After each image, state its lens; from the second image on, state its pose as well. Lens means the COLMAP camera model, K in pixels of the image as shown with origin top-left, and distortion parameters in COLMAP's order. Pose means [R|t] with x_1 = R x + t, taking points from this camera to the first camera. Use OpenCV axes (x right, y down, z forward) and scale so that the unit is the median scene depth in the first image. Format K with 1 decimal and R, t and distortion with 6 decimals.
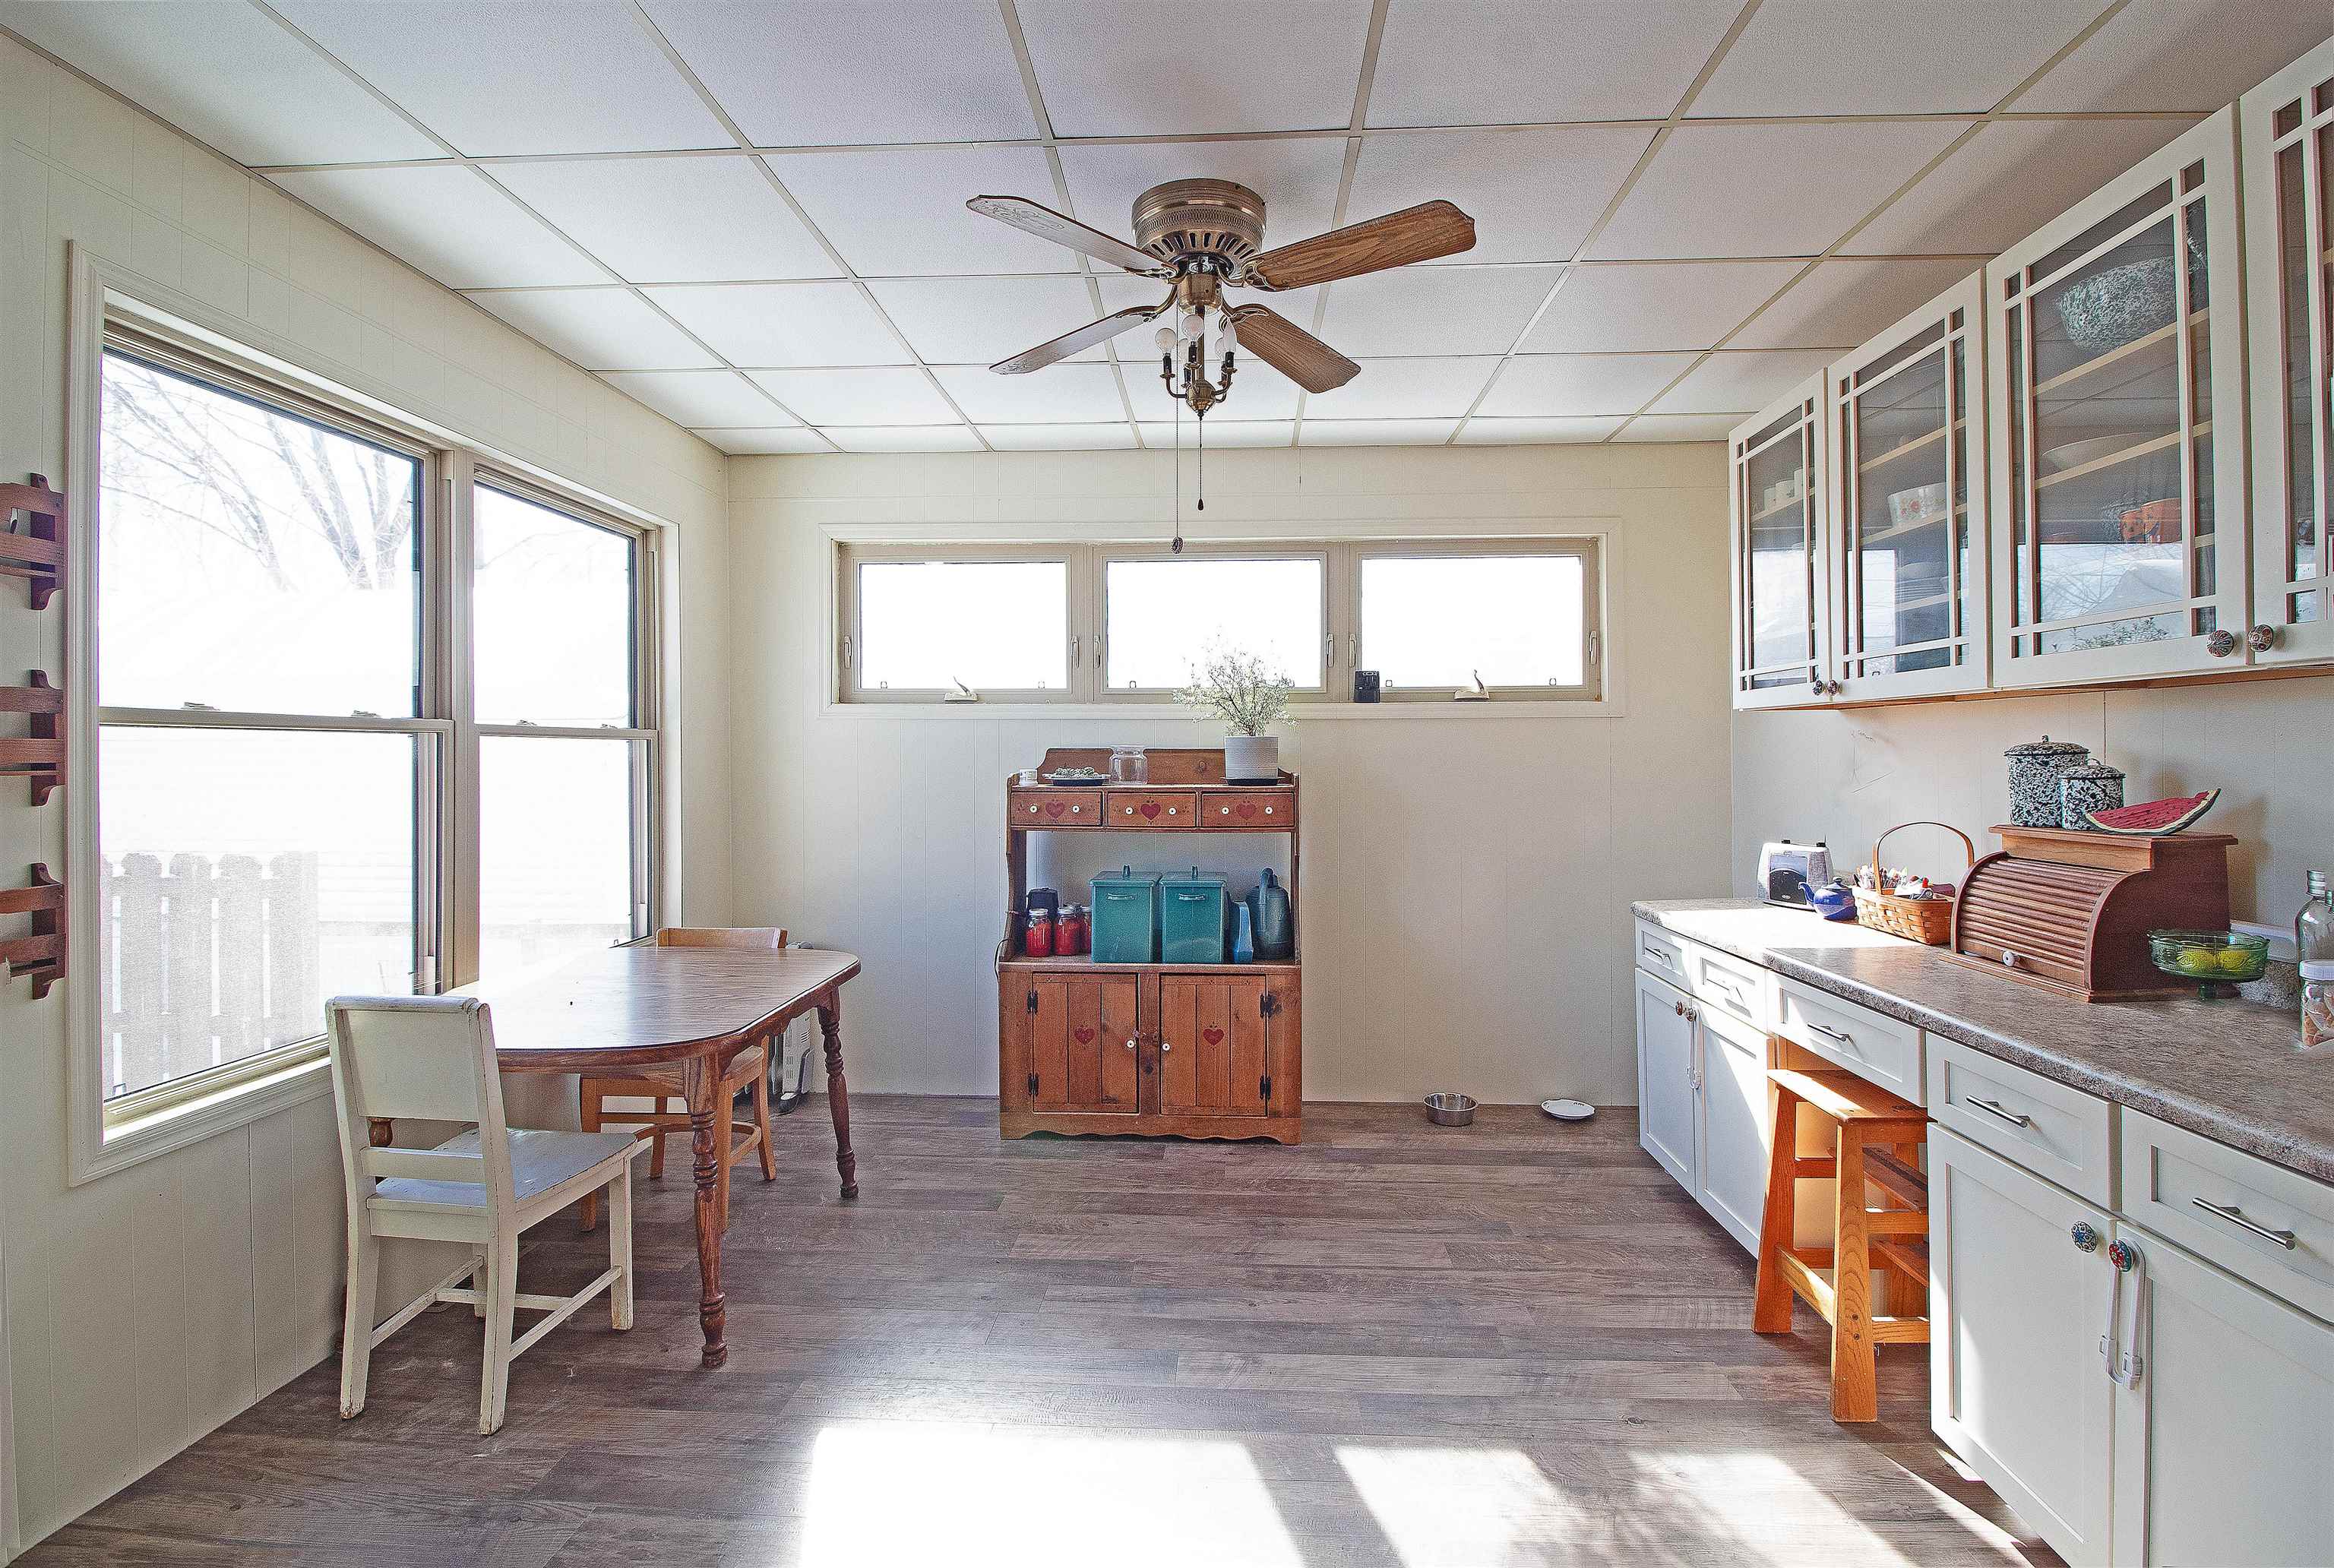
lens RADIAL K [[1077.7, 0, 1173.0], [0, 1077.7, 748.0], [0, 0, 1]] dist [0.001502, -0.011410]
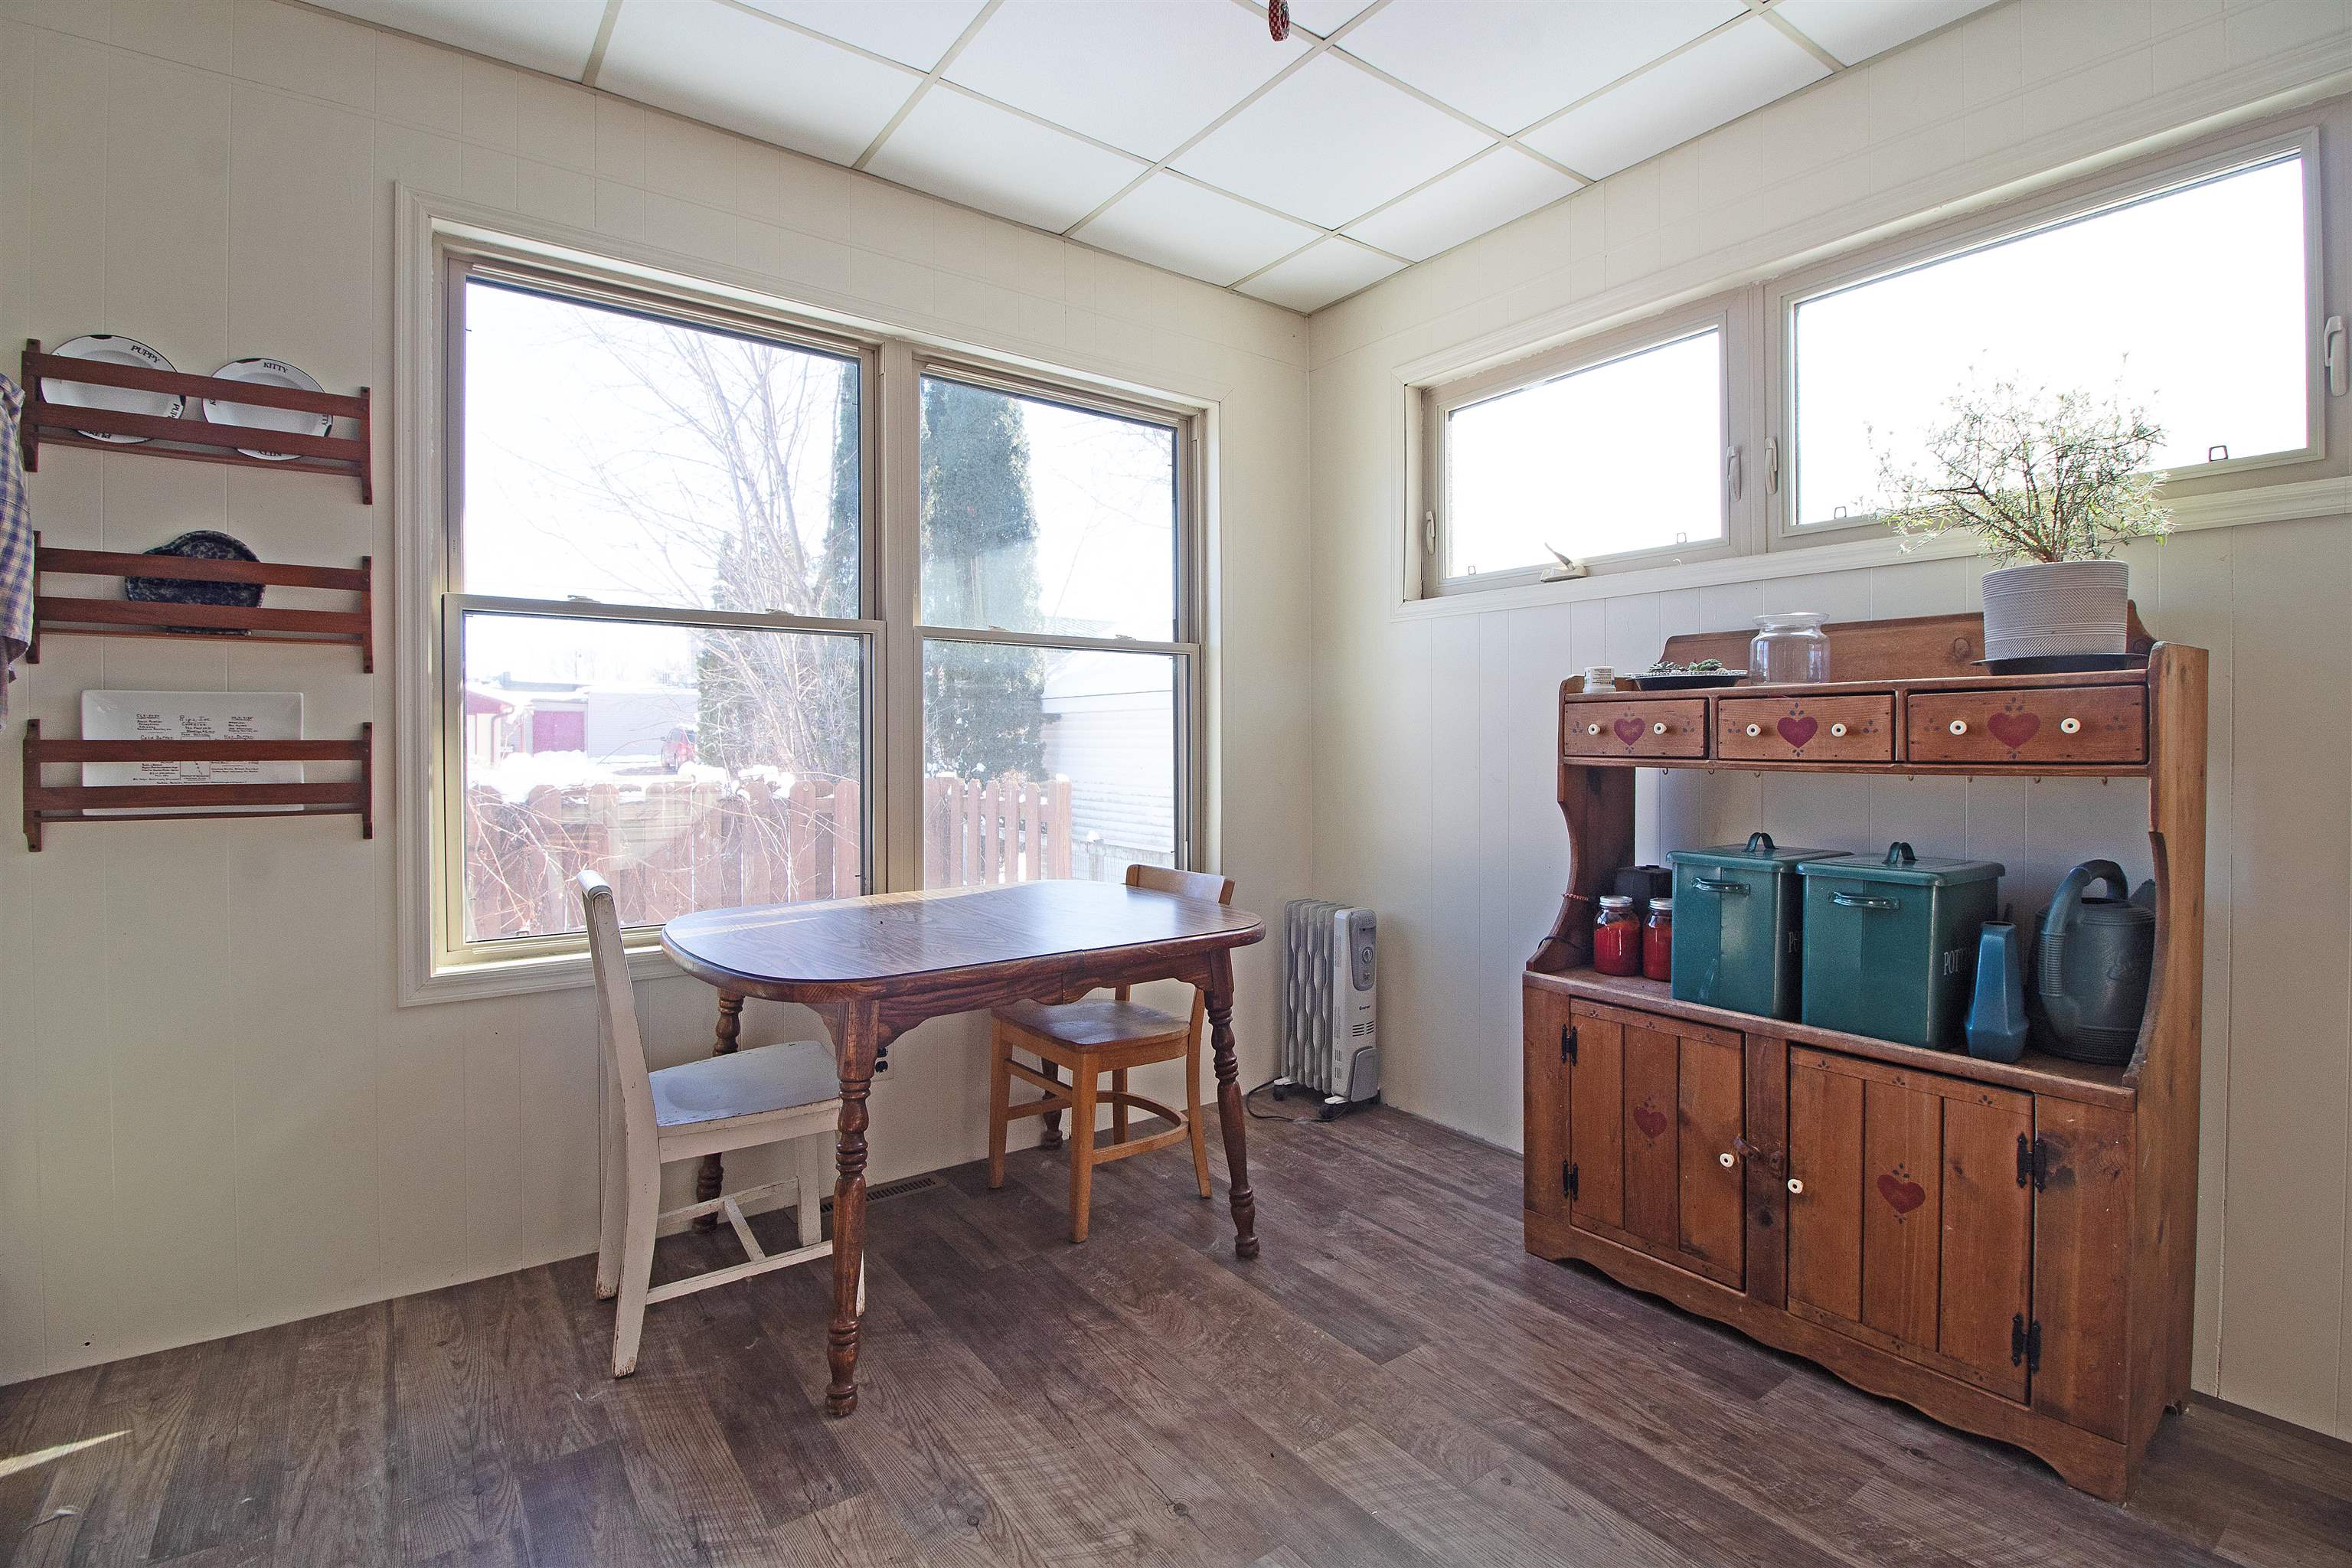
lens RADIAL K [[1088.5, 0, 1188.3], [0, 1088.5, 753.4], [0, 0, 1]] dist [0.001995, -0.014941]
pose [[0.642629, 0.007479, -0.766141, 0.199389], [0.004704, 0.999895, 0.013706, 0.062258], [0.766163, -0.012412, 0.642526, 0.442898]]
